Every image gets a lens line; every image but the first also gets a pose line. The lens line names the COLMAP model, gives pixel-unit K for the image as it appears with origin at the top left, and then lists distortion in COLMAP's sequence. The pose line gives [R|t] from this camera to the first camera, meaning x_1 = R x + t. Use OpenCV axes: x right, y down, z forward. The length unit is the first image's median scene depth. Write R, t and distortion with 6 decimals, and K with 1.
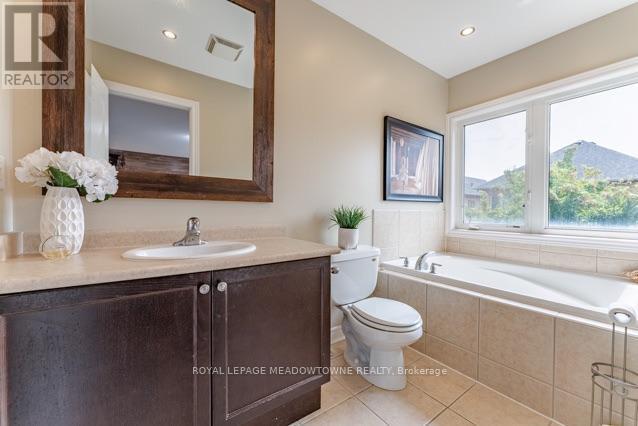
lens RADIAL K [[256.5, 0, 321.0], [0, 256.5, 214.9], [0, 0, 1]] dist [-0.003370, 0.000073]
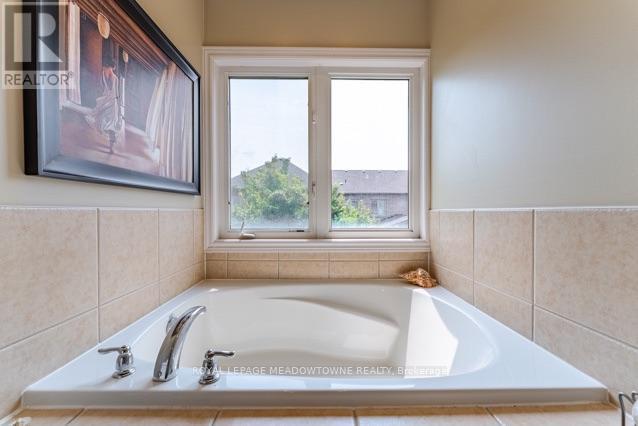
lens RADIAL K [[256.5, 0, 320.4], [0, 256.5, 213.0], [0, 0, 1]] dist [-0.003370, 0.000073]
pose [[0.571892, -0.013497, 0.820218, 0.189562], [0.018231, 0.999827, 0.003741, -0.007379], [-0.820126, 0.012814, 0.572039, 0.538967]]
